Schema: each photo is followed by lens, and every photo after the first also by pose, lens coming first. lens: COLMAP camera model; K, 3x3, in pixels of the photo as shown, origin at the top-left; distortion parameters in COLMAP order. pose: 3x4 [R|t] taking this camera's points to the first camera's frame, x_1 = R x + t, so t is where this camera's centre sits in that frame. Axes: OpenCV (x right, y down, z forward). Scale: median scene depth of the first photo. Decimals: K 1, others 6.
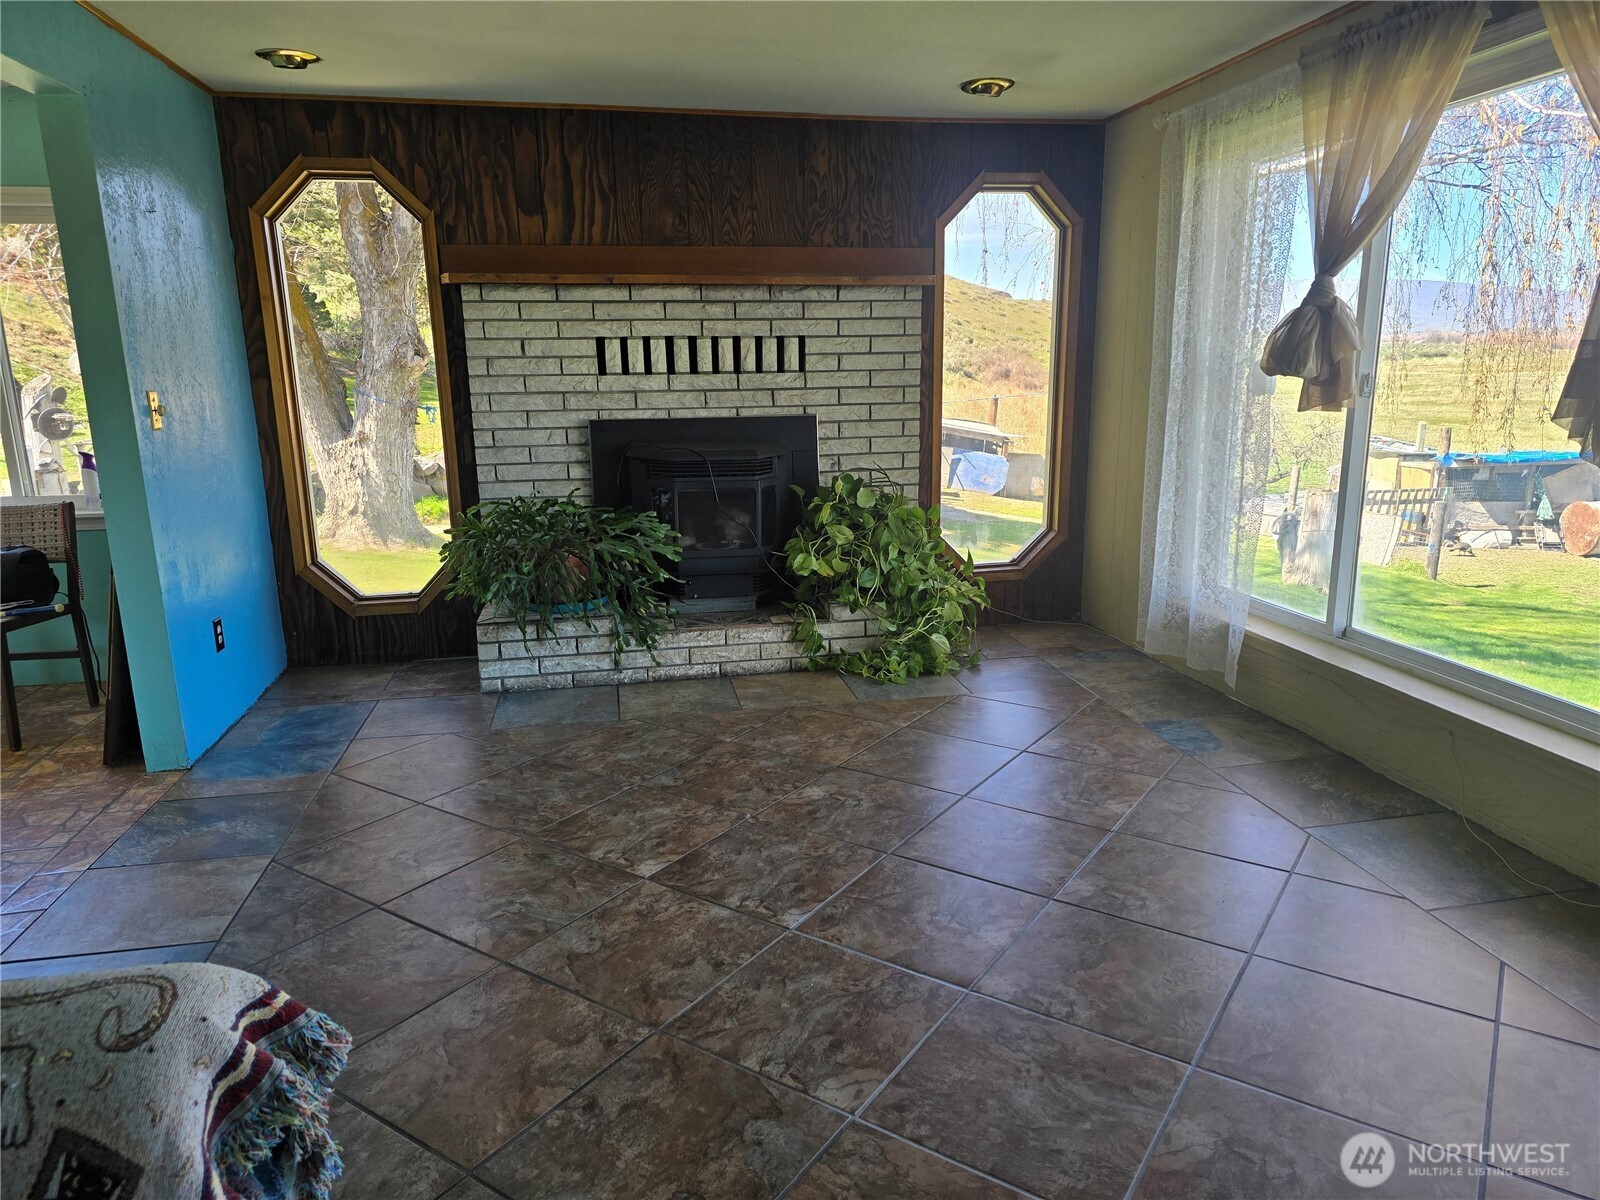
lens RADIAL K [[1061.4, 0, 810.7], [0, 1061.4, 608.0], [0, 0, 1]] dist [0.047038, -0.034740]
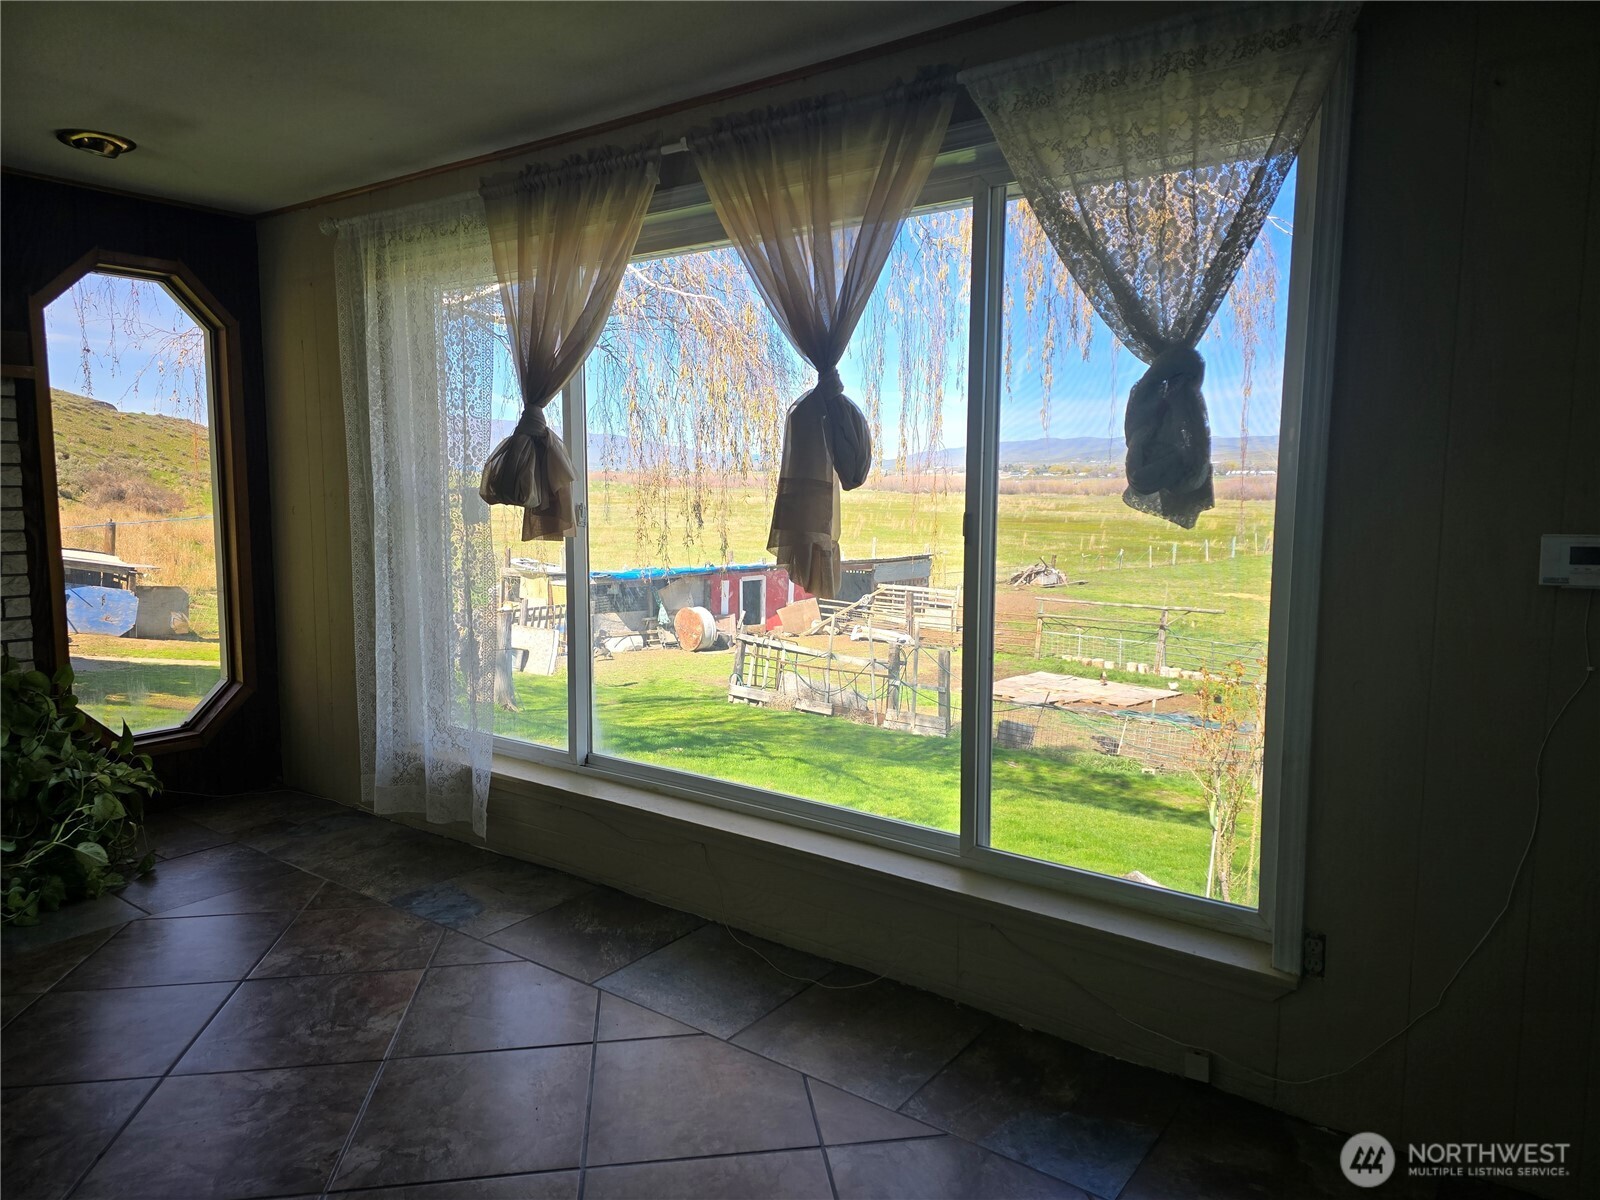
lens RADIAL K [[1061.4, 0, 810.7], [0, 1061.4, 607.0], [0, 0, 1]] dist [0.047038, -0.034740]
pose [[0.735309, -0.054934, 0.675502, -0.005405], [0.132780, 0.989071, -0.064101, -0.021573], [-0.664598, 0.136827, 0.734567, 0.098775]]
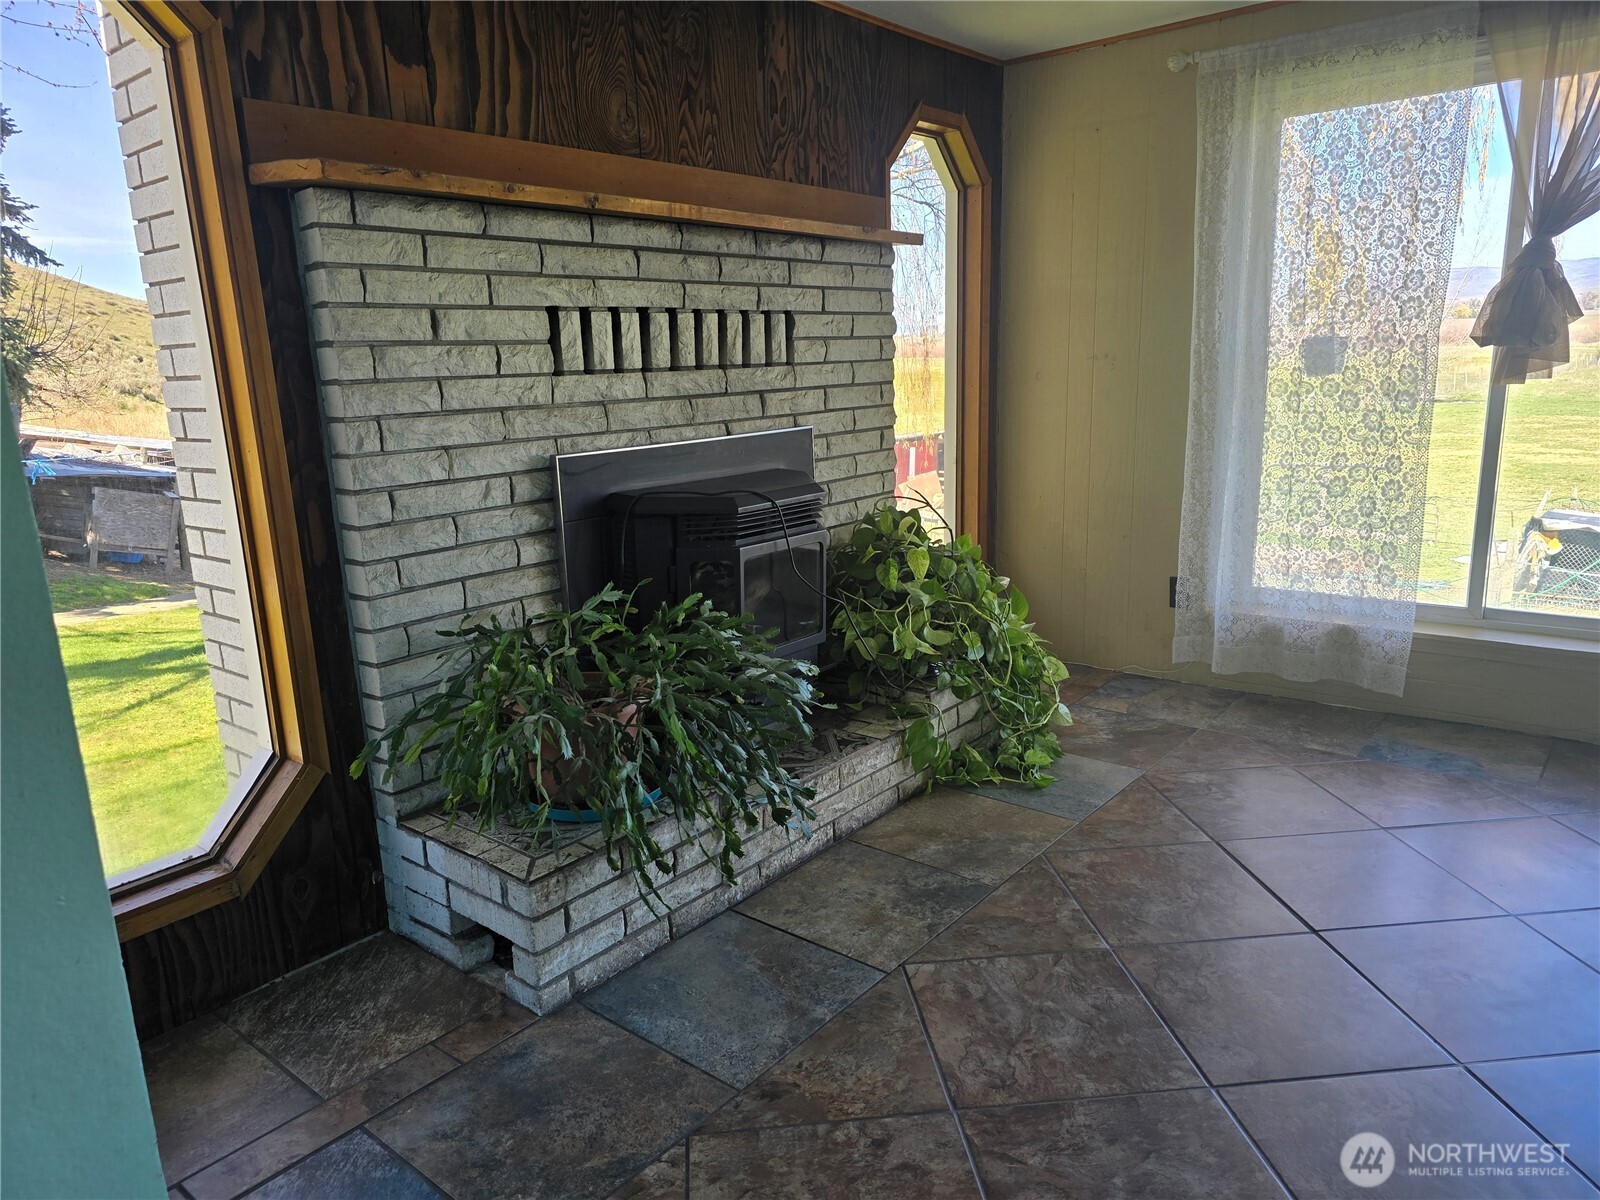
lens RADIAL K [[1061.4, 0, 783.7], [0, 1061.4, 608.3], [0, 0, 1]] dist [0.047038, -0.034740]
pose [[0.777303, -0.157450, 0.609106, -0.474934], [0.166680, 0.985119, 0.041940, -0.104505], [-0.606645, 0.068926, 0.791979, 0.506824]]
